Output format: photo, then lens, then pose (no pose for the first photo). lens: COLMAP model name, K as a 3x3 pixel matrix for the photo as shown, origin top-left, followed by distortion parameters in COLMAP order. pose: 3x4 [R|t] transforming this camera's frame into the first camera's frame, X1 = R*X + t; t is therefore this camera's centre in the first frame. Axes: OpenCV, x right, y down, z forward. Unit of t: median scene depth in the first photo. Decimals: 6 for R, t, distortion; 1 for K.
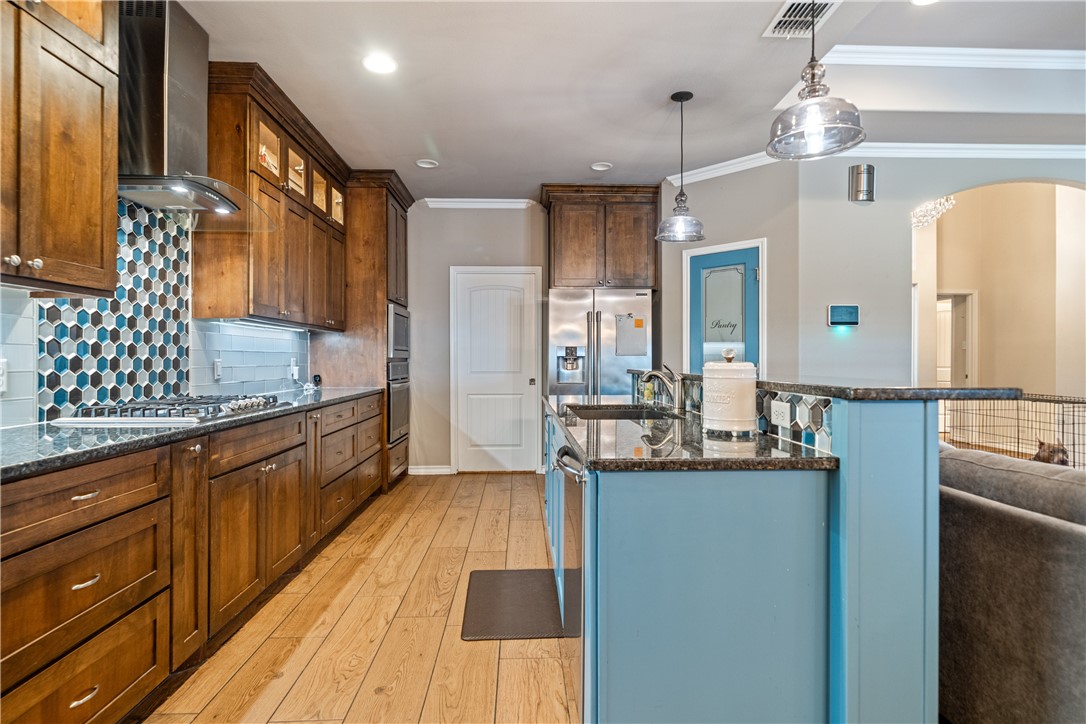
lens RADIAL K [[570.4, 0, 545.0], [0, 570.4, 357.6], [0, 0, 1]] dist [0.001313, 0.000647]
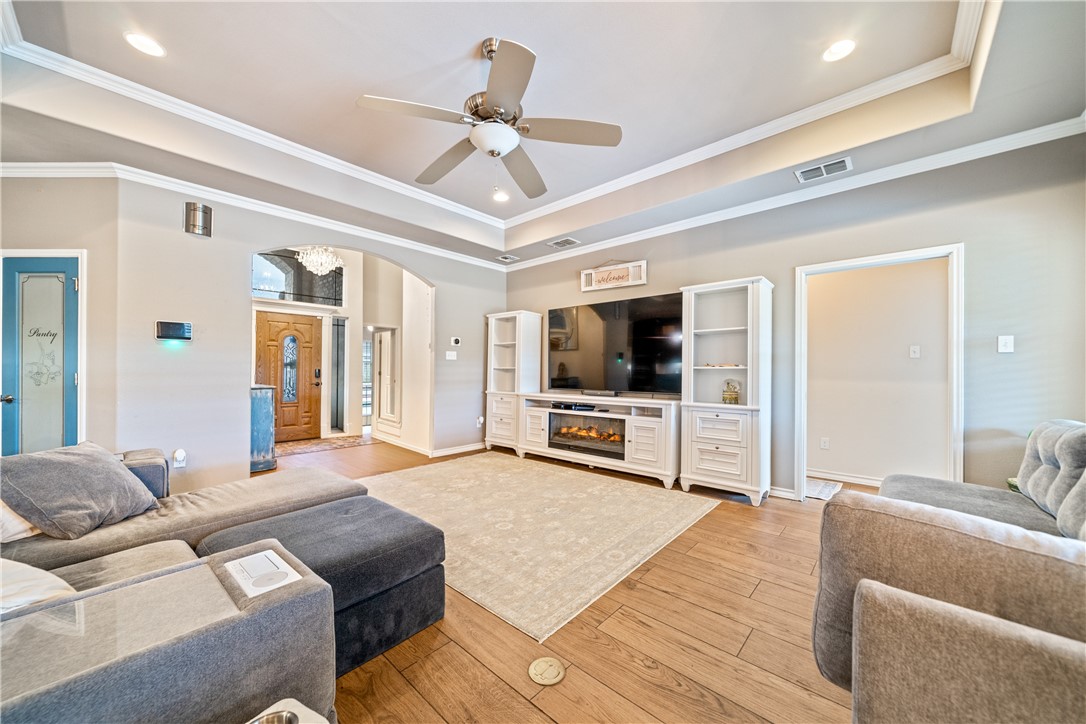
lens RADIAL K [[391.7, 0, 542.9], [0, 391.7, 369.5], [0, 0, 1]] dist [-0.000423, -0.000306]
pose [[0.704886, 0.002450, 0.709316, 0.525199], [-0.003773, 0.999993, 0.000295, -0.000428], [-0.709310, -0.002884, 0.704891, -0.073922]]
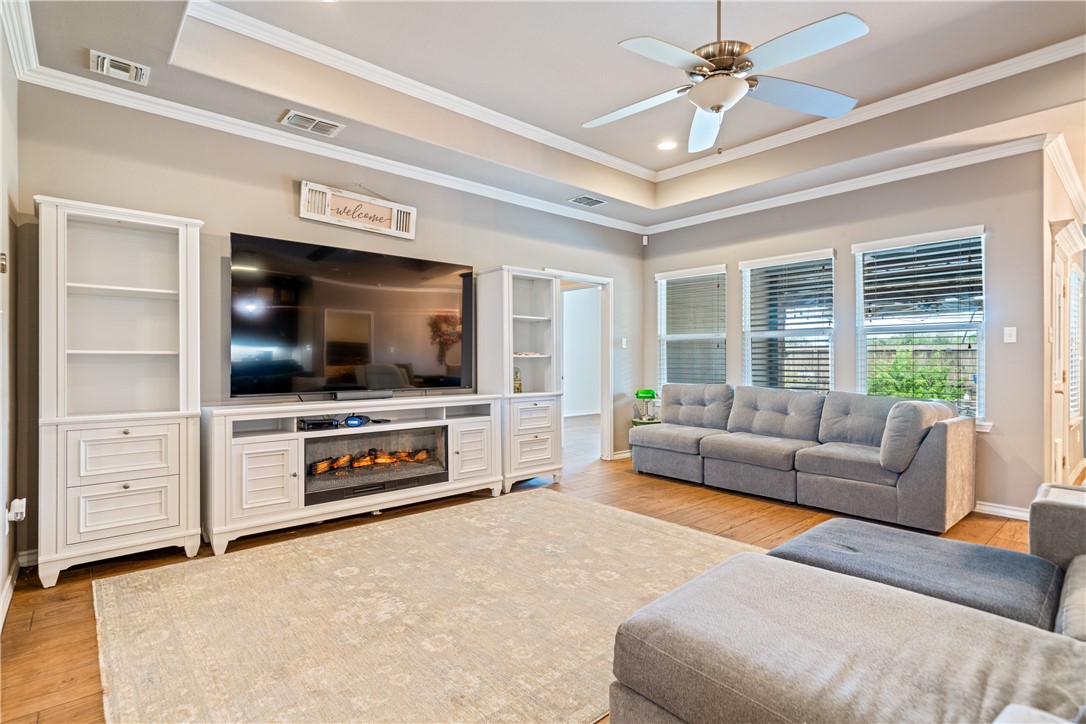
lens RADIAL K [[532.1, 0, 537.8], [0, 532.1, 362.3], [0, 0, 1]] dist [0.000636, -0.000085]
pose [[-0.618652, -0.006294, 0.785640, 0.490341], [-0.004358, 0.999980, 0.004579, 0.002666], [-0.785653, -0.000591, -0.618667, 1.011665]]
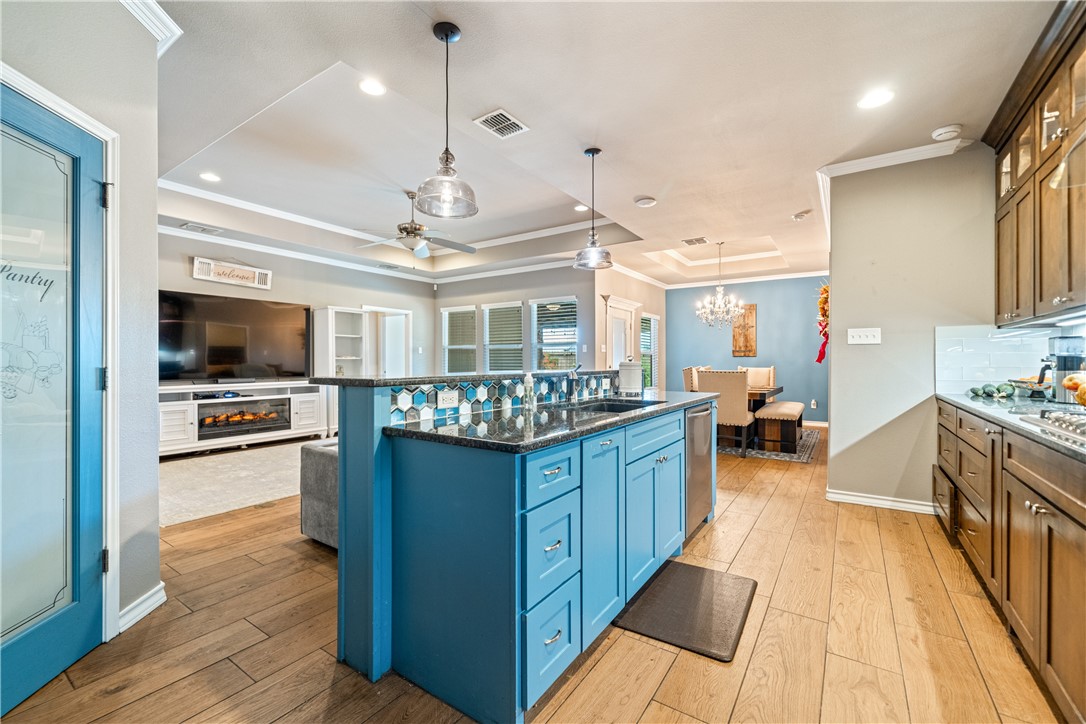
lens RADIAL K [[452.4, 0, 543.0], [0, 452.4, 362.0], [0, 0, 1]] dist [0.000942, -0.000373]
pose [[-0.802423, -0.003383, 0.596746, -0.215596], [-0.003022, 0.999994, 0.001605, 0.003358], [-0.596748, -0.000515, -0.802429, 1.239598]]
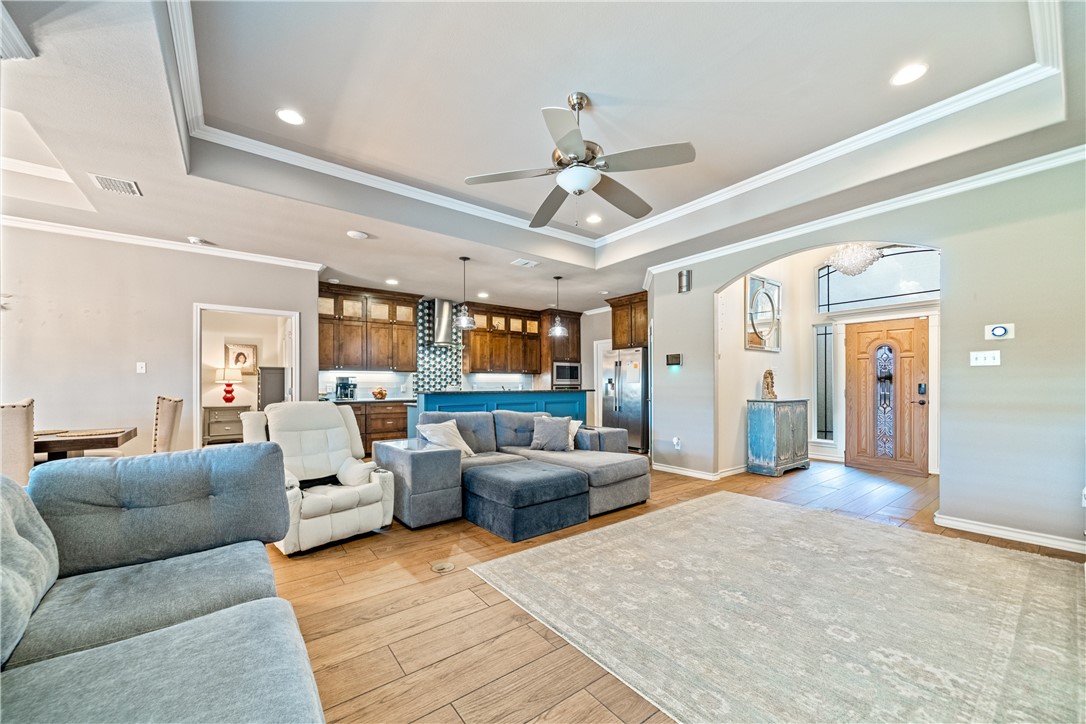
lens RADIAL K [[411.9, 0, 541.3], [0, 411.9, 381.5], [0, 0, 1]] dist [0.000181, -0.000029]
pose [[0.568033, -0.007635, -0.822970, 1.431815], [0.003514, 0.999970, -0.006852, 0.000080], [0.822998, 0.001000, 0.568043, -0.054397]]
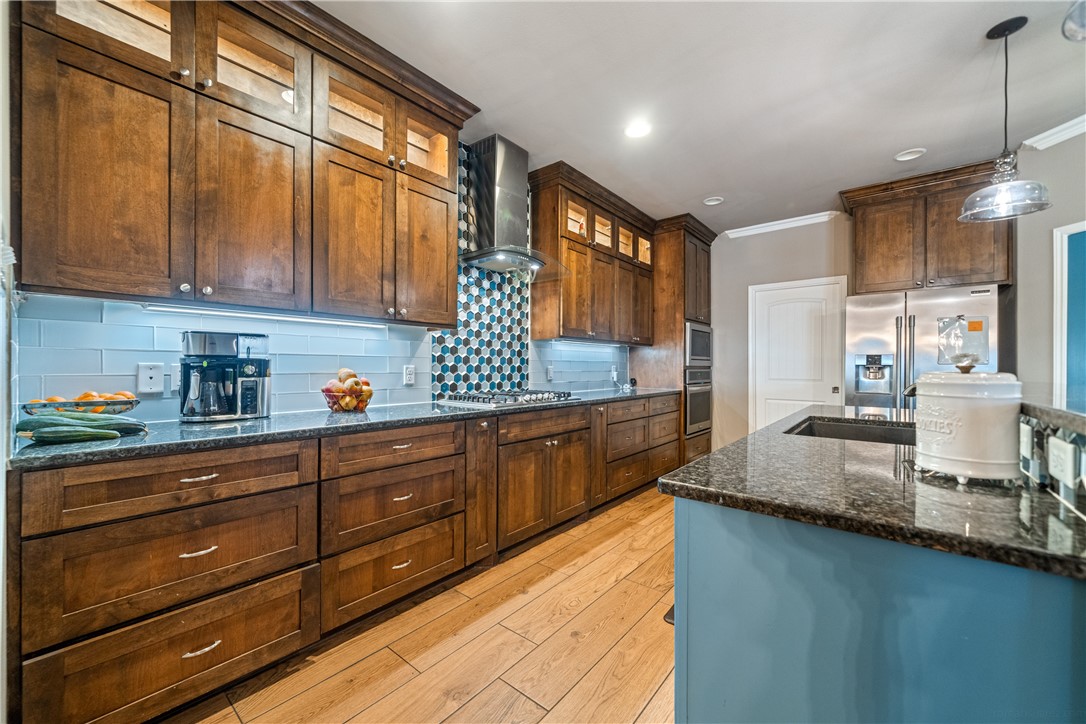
lens RADIAL K [[422.2, 0, 543.9], [0, 422.2, 366.6], [0, 0, 1]] dist [-0.001151, -0.000118]
pose [[0.744718, 0.004622, -0.667363, 0.135109], [-0.003254, 0.999989, 0.003295, -0.000278], [0.667371, -0.000282, 0.744725, 0.137265]]
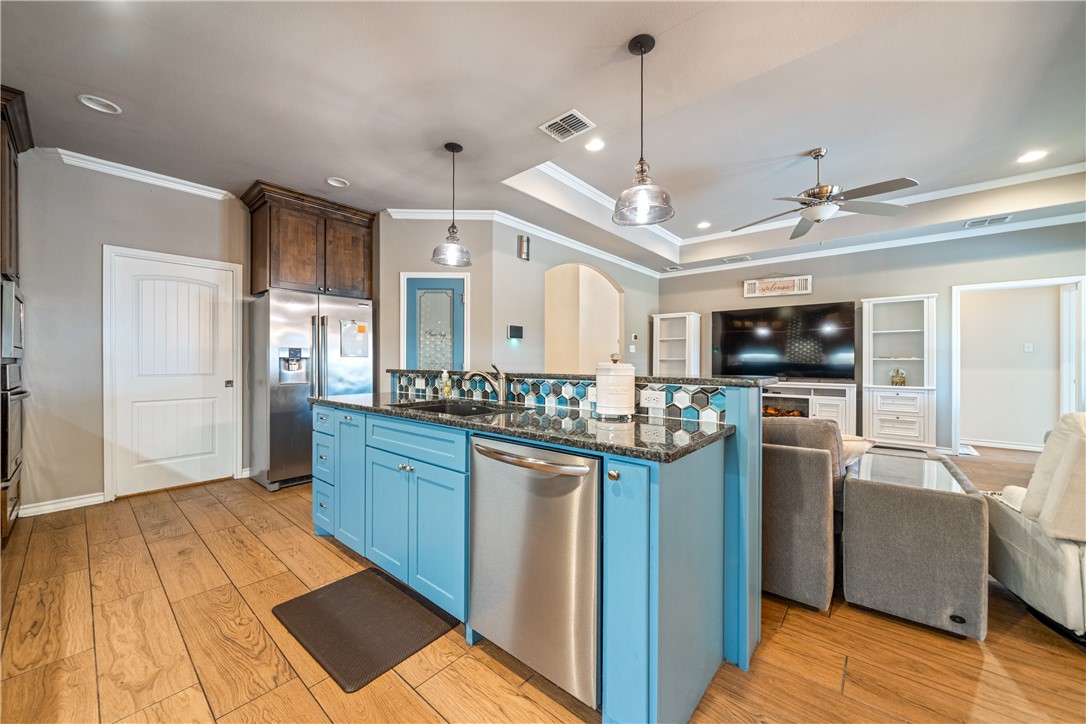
lens RADIAL K [[401.4, 0, 544.5], [0, 401.4, 360.4], [0, 0, 1]] dist [-0.002063, -0.000012]
pose [[0.680029, 0.001194, 0.733184, -0.227311], [-0.003417, 0.999993, 0.001541, 0.000365], [-0.733177, -0.003553, 0.680029, 0.229453]]
